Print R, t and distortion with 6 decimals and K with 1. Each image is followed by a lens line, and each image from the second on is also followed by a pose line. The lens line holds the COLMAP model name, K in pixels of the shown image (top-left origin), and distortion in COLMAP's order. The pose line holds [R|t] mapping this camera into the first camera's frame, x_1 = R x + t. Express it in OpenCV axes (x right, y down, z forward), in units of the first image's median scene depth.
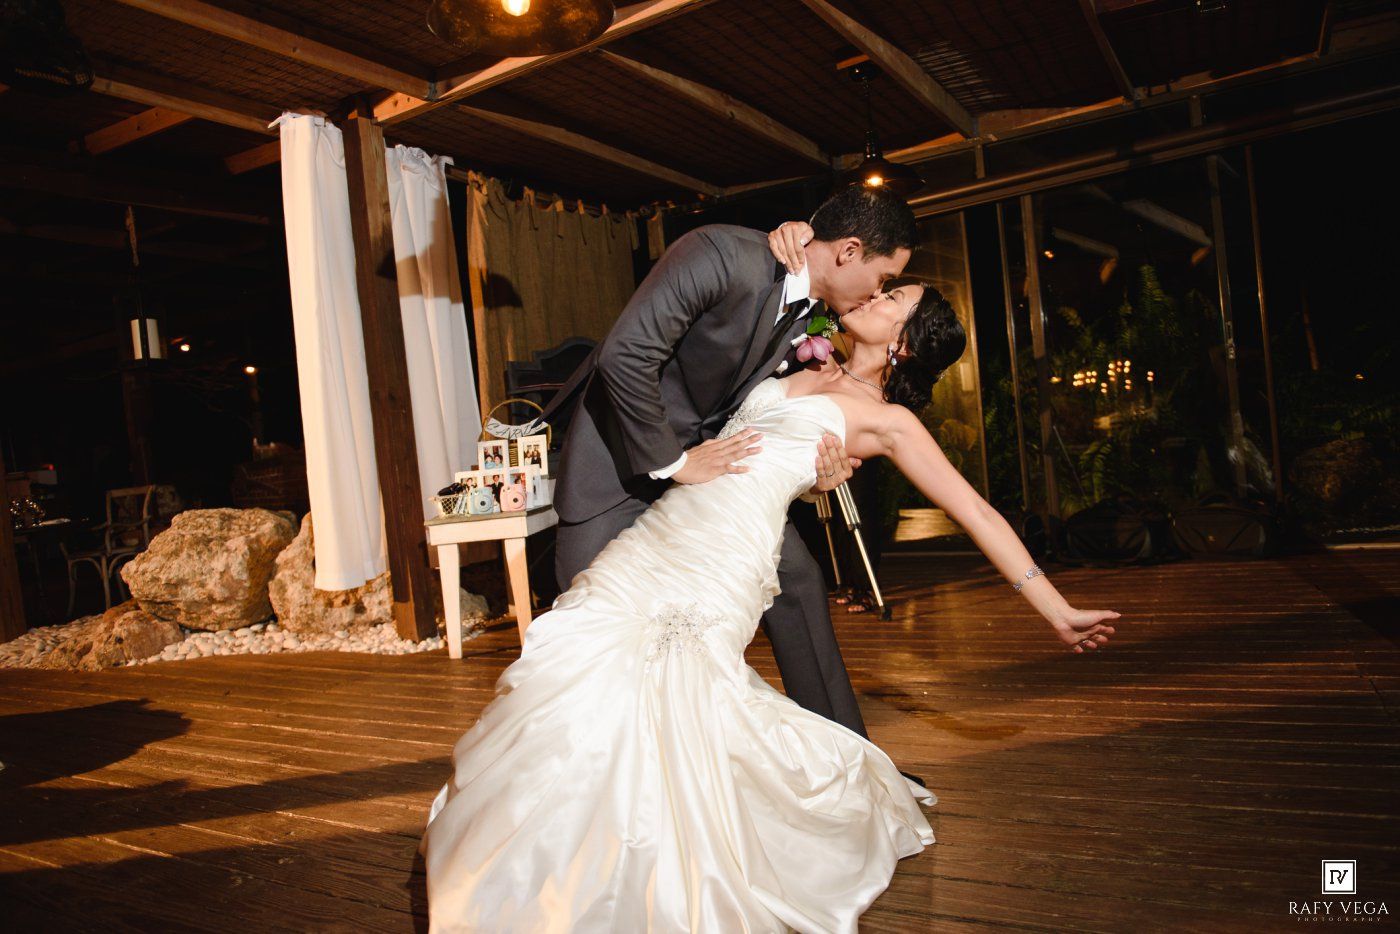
lens RADIAL K [[962.2, 0, 700.0], [0, 962.2, 467.0], [0, 0, 1]] dist [-0.052991, -0.001323]
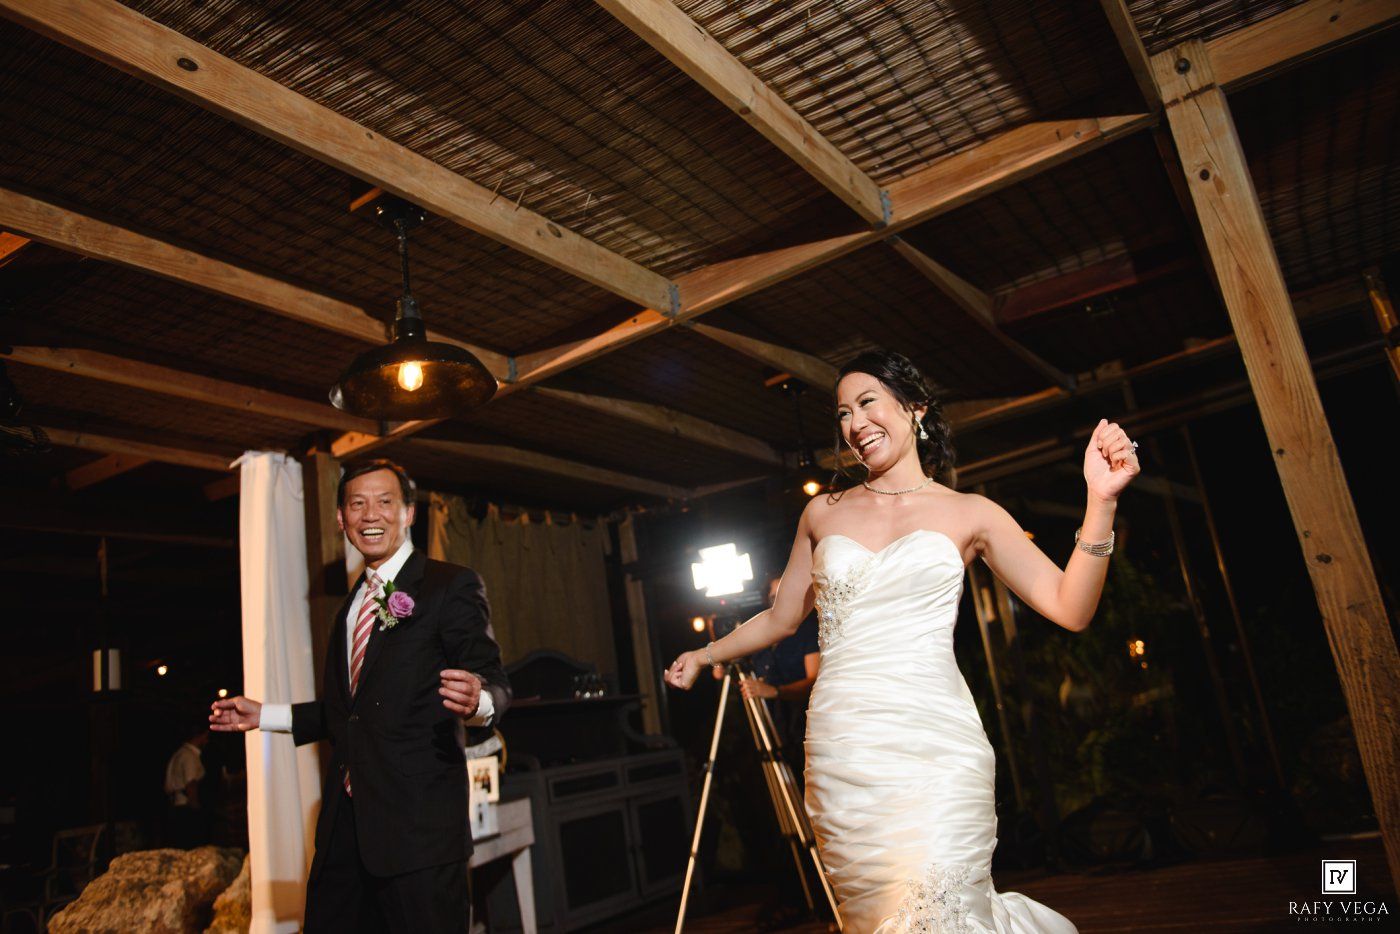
lens RADIAL K [[1040.3, 0, 700.0], [0, 1040.3, 467.0], [0, 0, 1]] dist [-0.042342, 0.003489]
pose [[0.998042, -0.056838, -0.026104, 0.086526], [0.047252, 0.958633, -0.280695, -0.011187], [0.040978, 0.278912, 0.959442, -0.073243]]
